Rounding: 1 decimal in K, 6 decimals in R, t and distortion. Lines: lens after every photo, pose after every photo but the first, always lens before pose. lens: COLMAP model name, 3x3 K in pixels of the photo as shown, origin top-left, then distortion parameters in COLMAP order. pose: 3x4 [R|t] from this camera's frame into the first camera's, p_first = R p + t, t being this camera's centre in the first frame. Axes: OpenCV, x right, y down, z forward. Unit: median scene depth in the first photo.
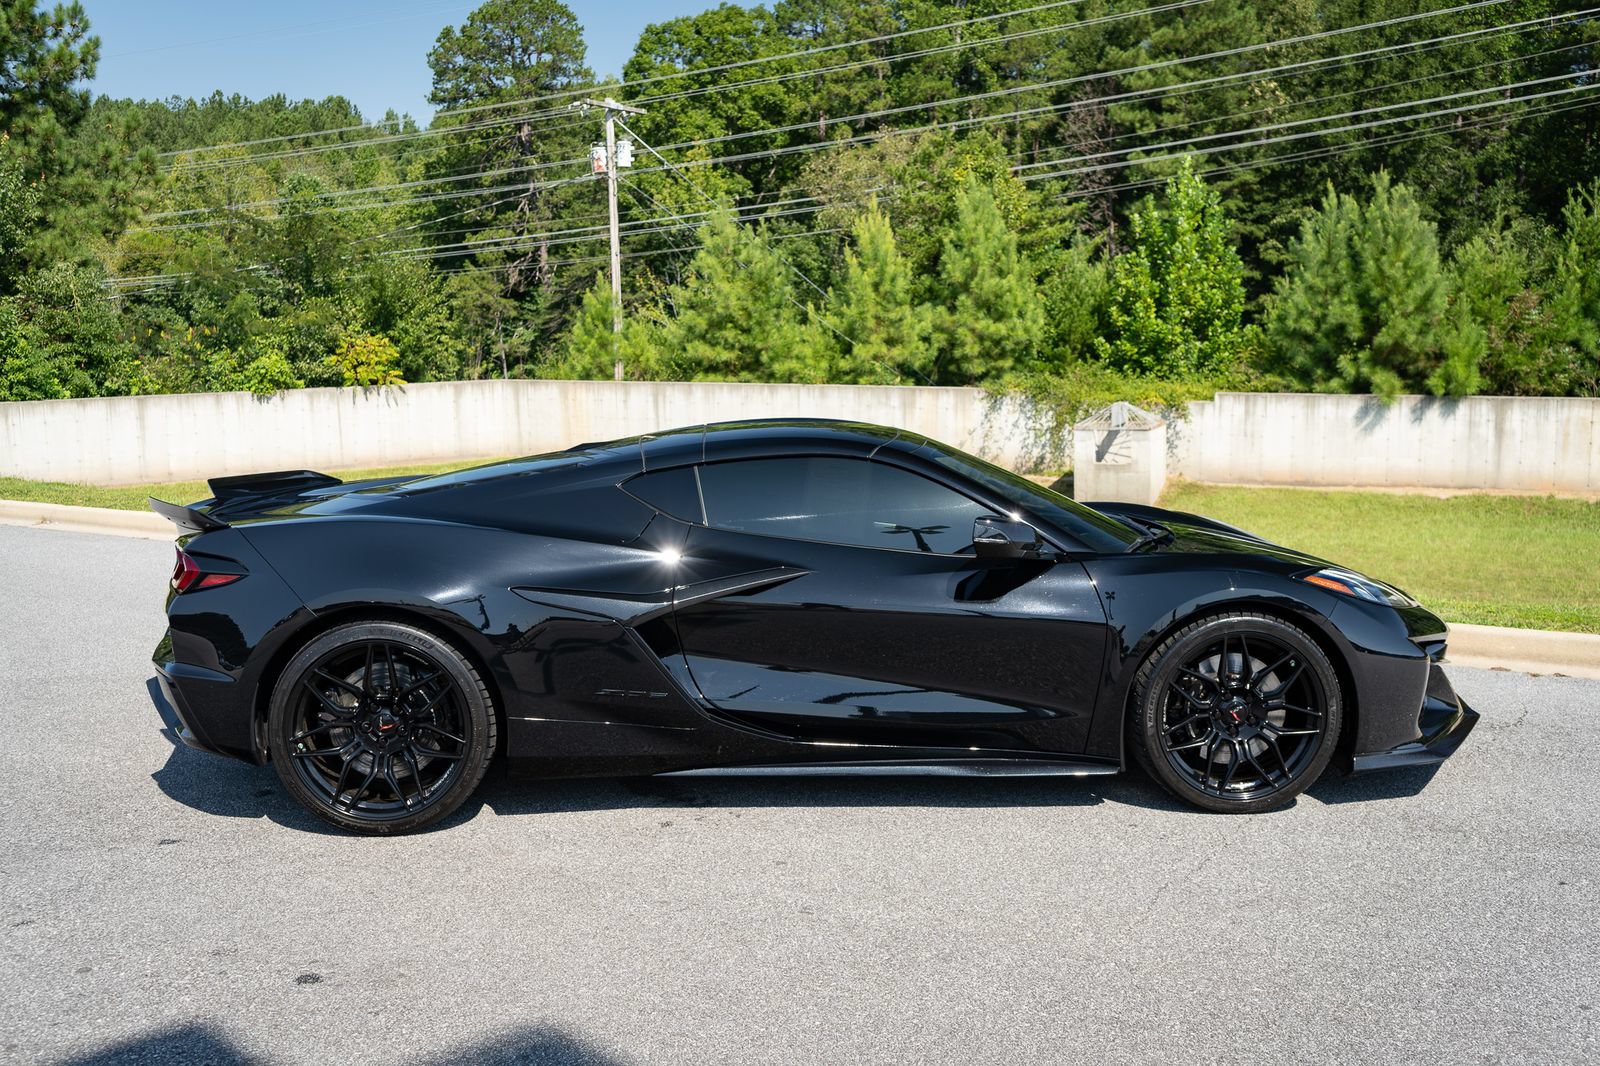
lens RADIAL K [[1679.0, 0, 802.8], [0, 1679.0, 530.7], [0, 0, 1]] dist [0.006090, 0.011772]
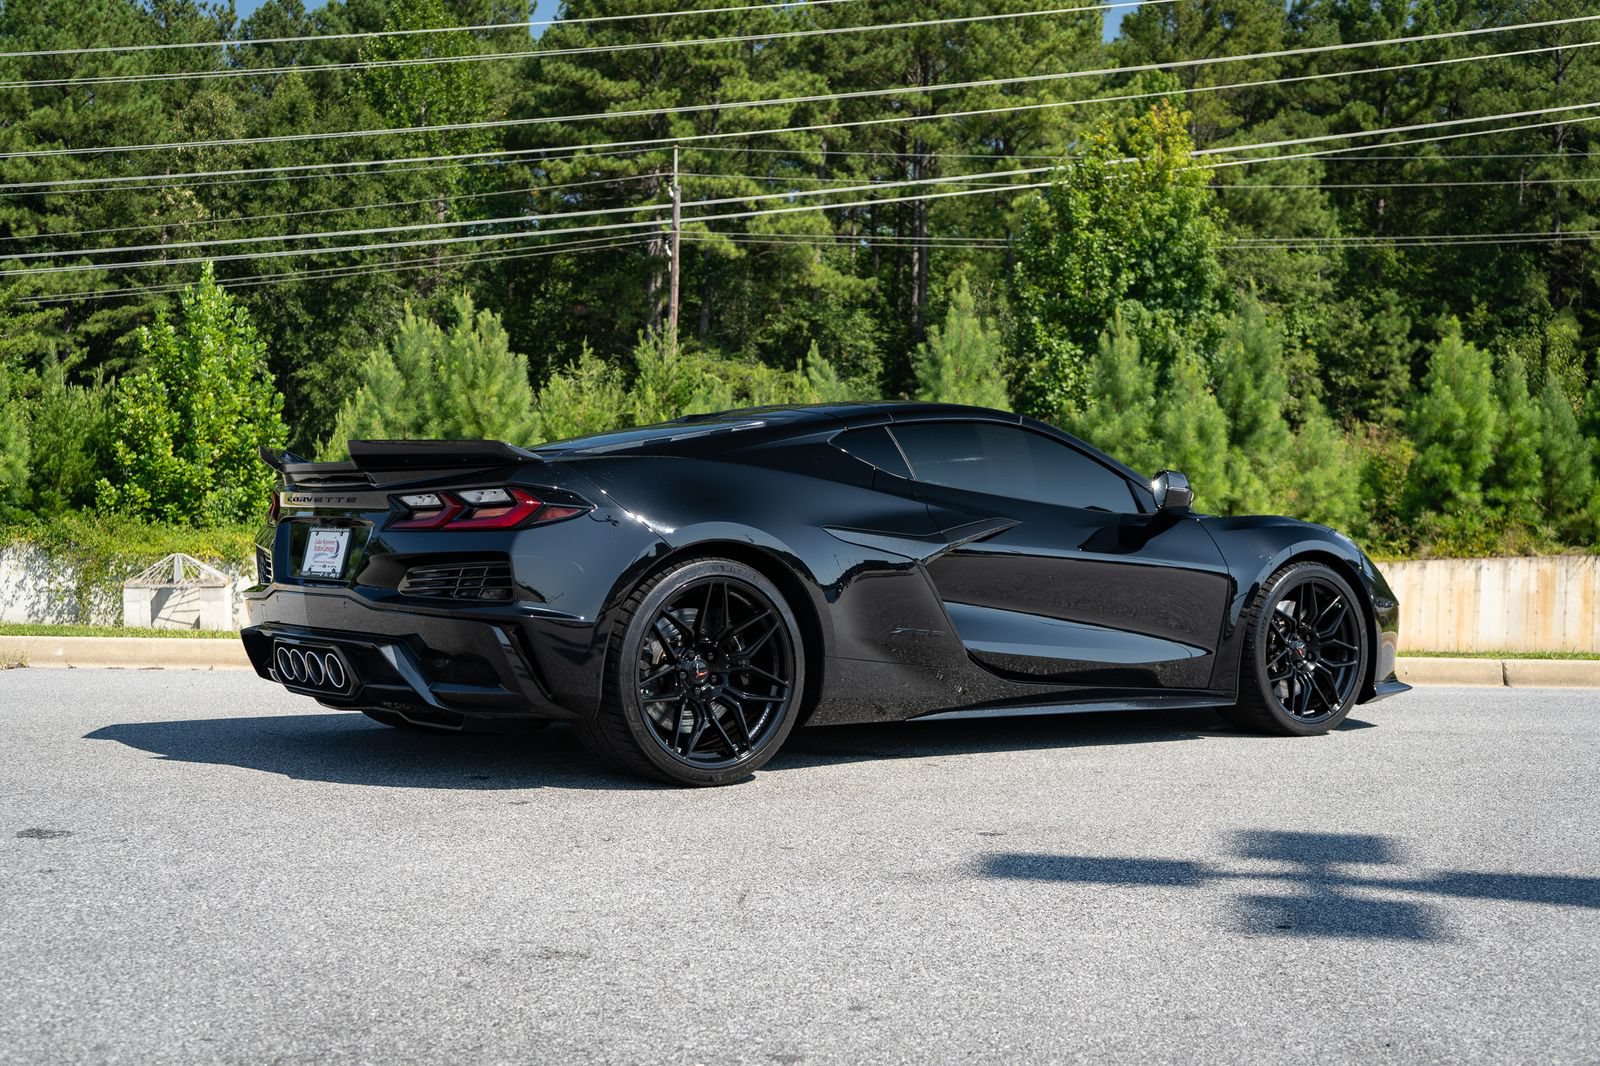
lens RADIAL K [[2159.7, 0, 794.8], [0, 2159.7, 536.6], [0, 0, 1]] dist [0.005792, 0.078461]
pose [[0.827057, 0.013367, 0.561960, -0.123898], [0.047625, 0.994456, -0.093746, 0.021721], [-0.560098, 0.104296, 0.821835, -0.006439]]
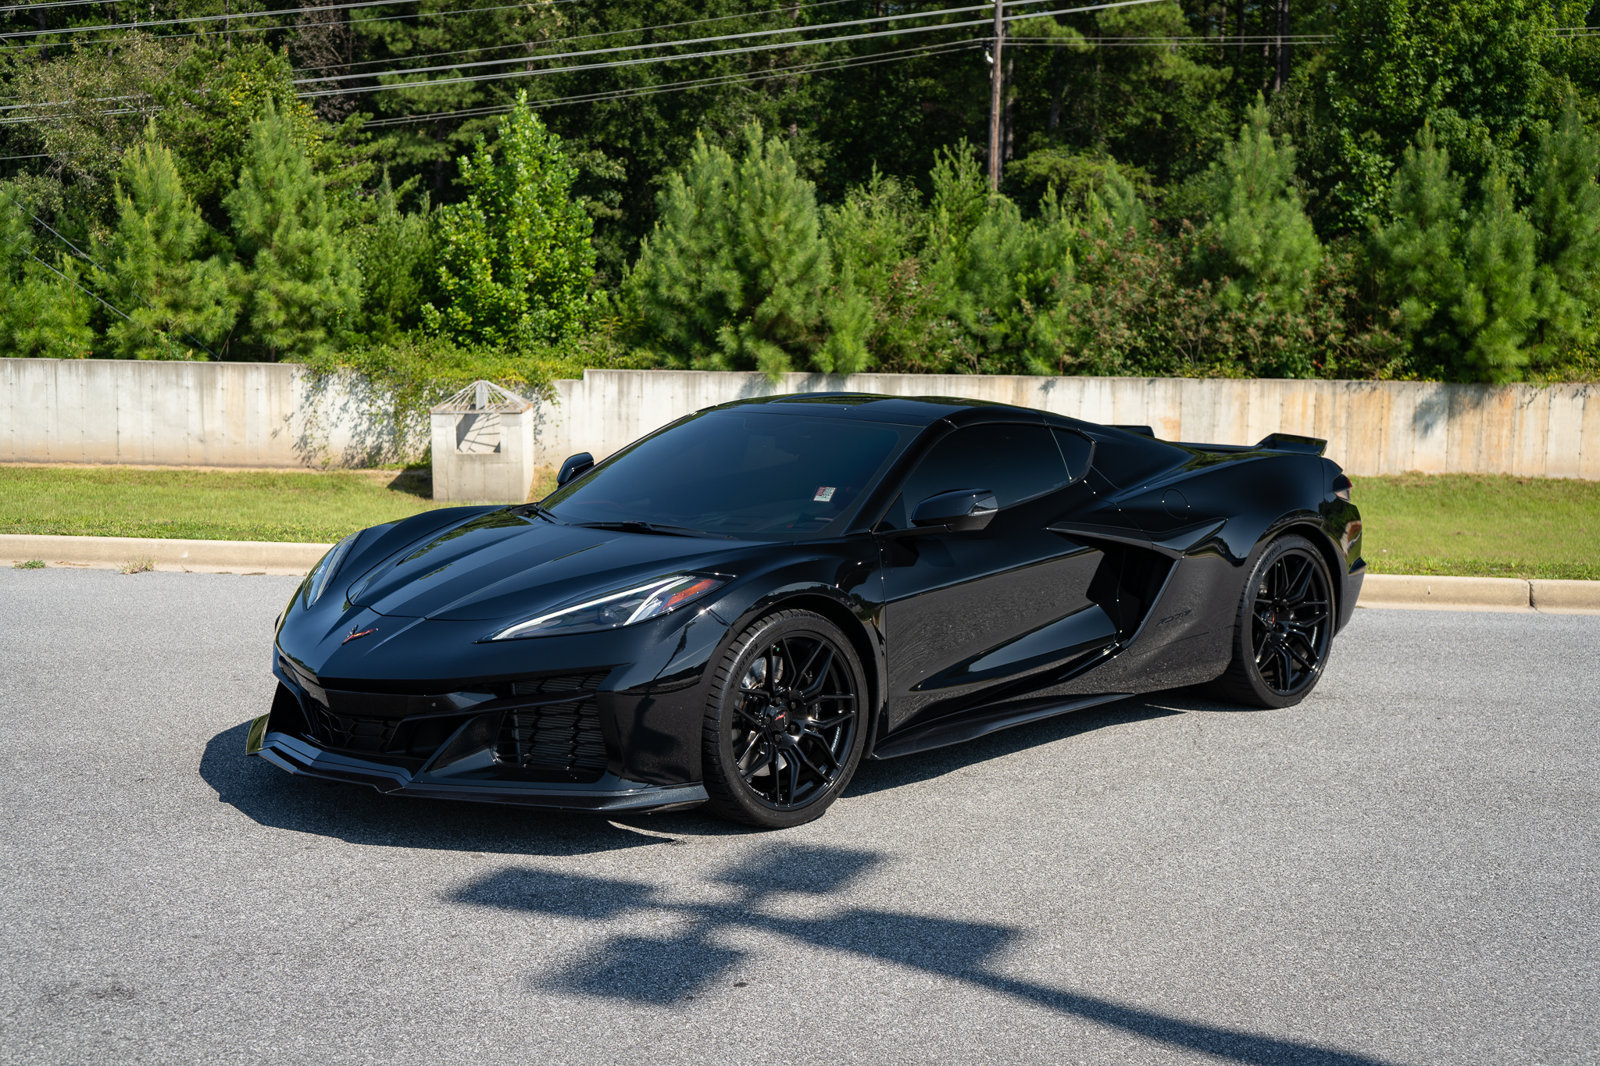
lens RADIAL K [[2151.8, 0, 795.0], [0, 2151.8, 535.2], [0, 0, 1]] dist [0.006501, 0.102238]
pose [[0.915551, -0.030820, 0.401019, -0.088614], [0.033467, 0.999440, 0.000405, 0.005285], [-0.400807, 0.013050, 0.916070, -0.048363]]
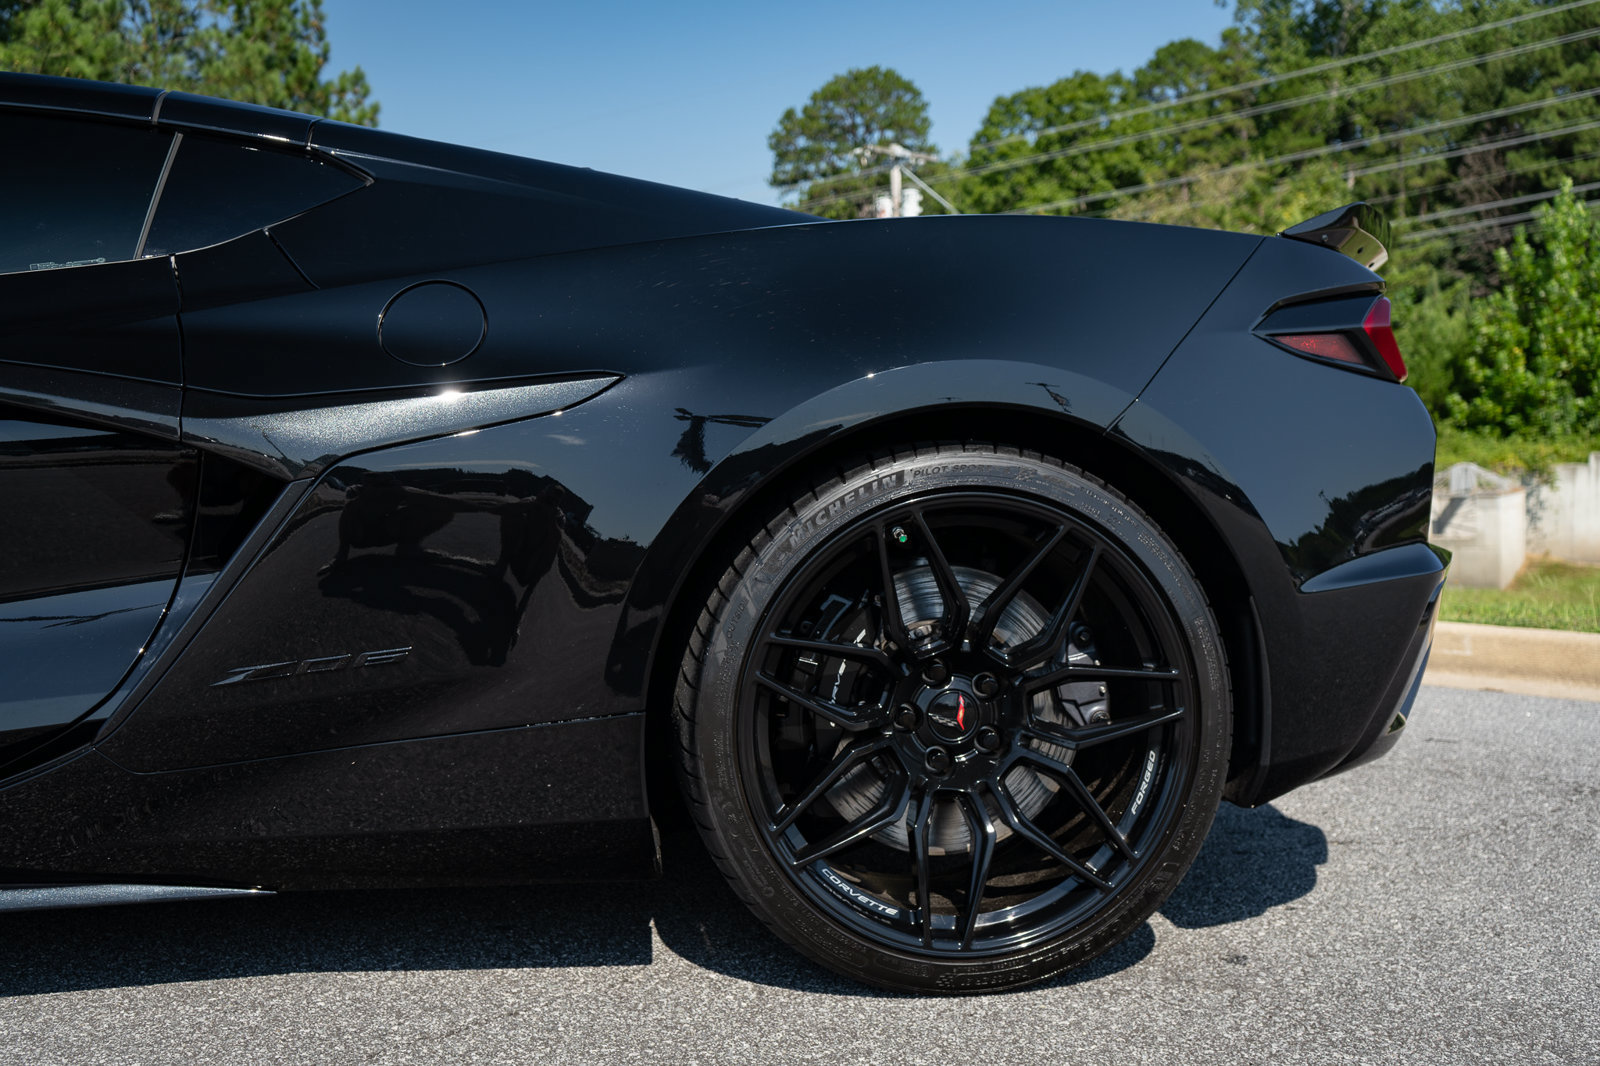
lens RADIAL K [[1750.1, 0, 803.0], [0, 1750.1, 535.8], [0, 0, 1]] dist [0.010131, 0.010665]
pose [[0.975563, 0.008406, -0.219560, 0.052070], [-0.021560, 0.998108, -0.057581, 0.013264], [0.218660, 0.060907, 0.973898, 0.076585]]
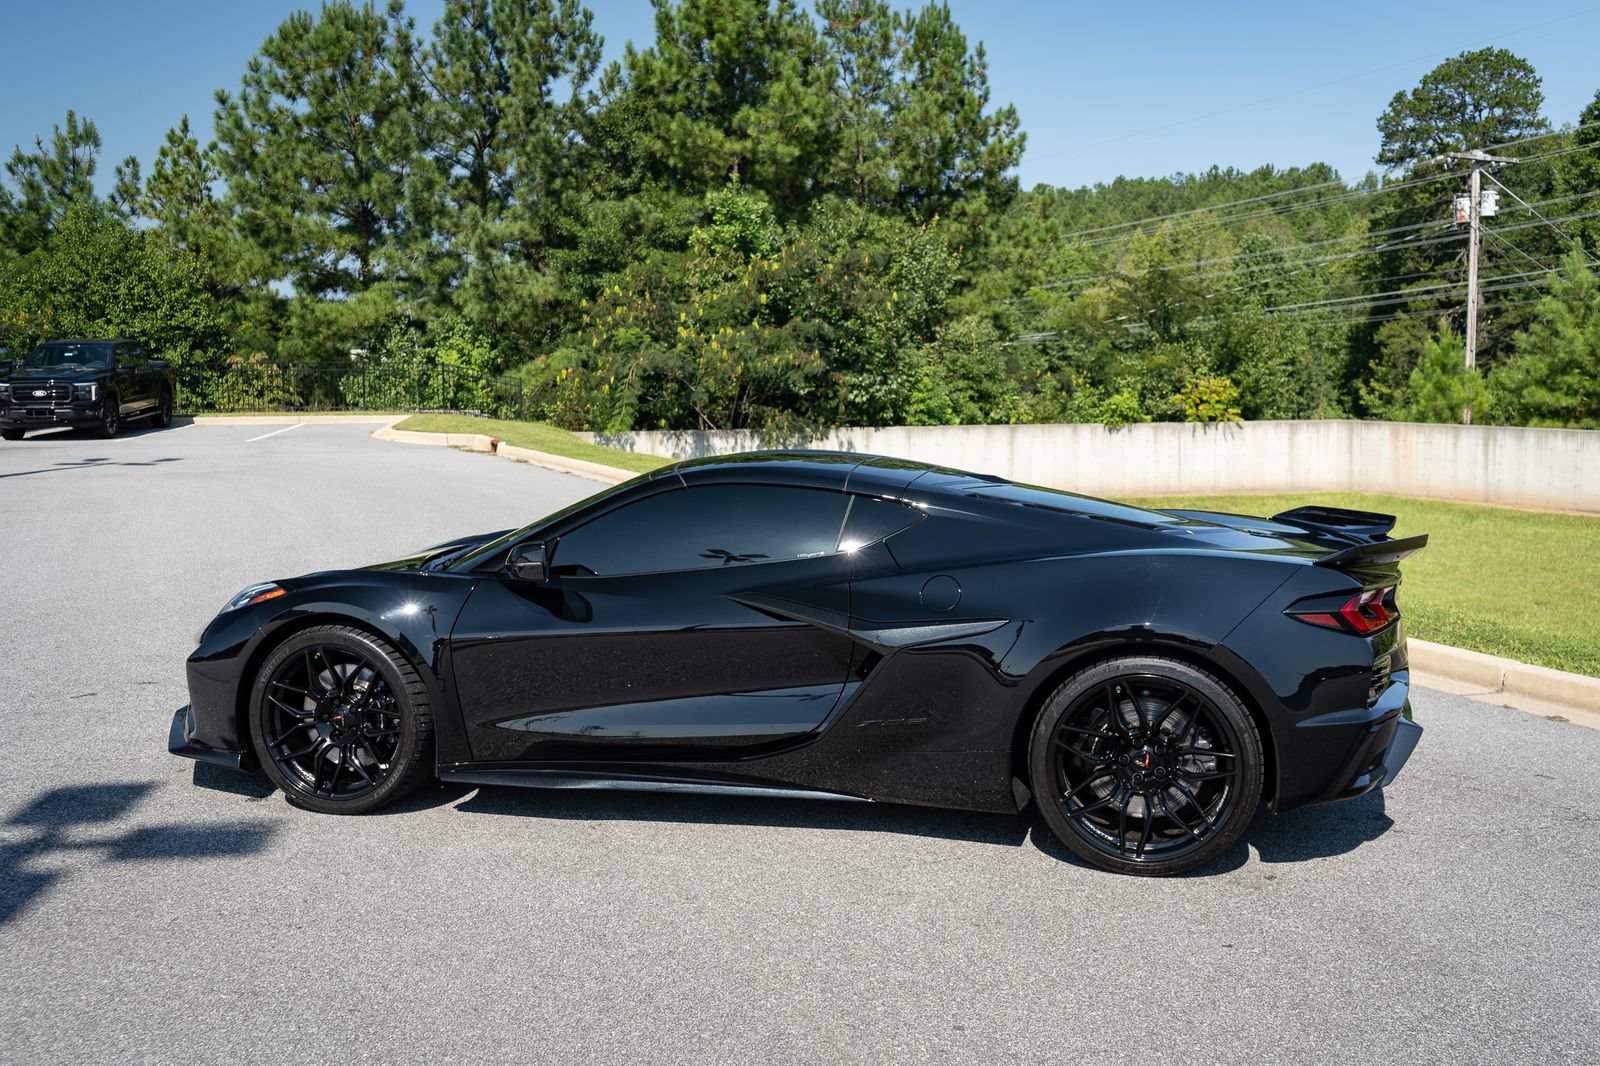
lens RADIAL K [[1499.3, 0, 807.8], [0, 1499.3, 536.2], [0, 0, 1]] dist [0.006976, 0.005654]
pose [[0.824130, 0.071151, -0.561914, 0.088509], [-0.077393, 0.996919, 0.012724, -0.001792], [0.561088, 0.033002, 0.827098, 0.018954]]
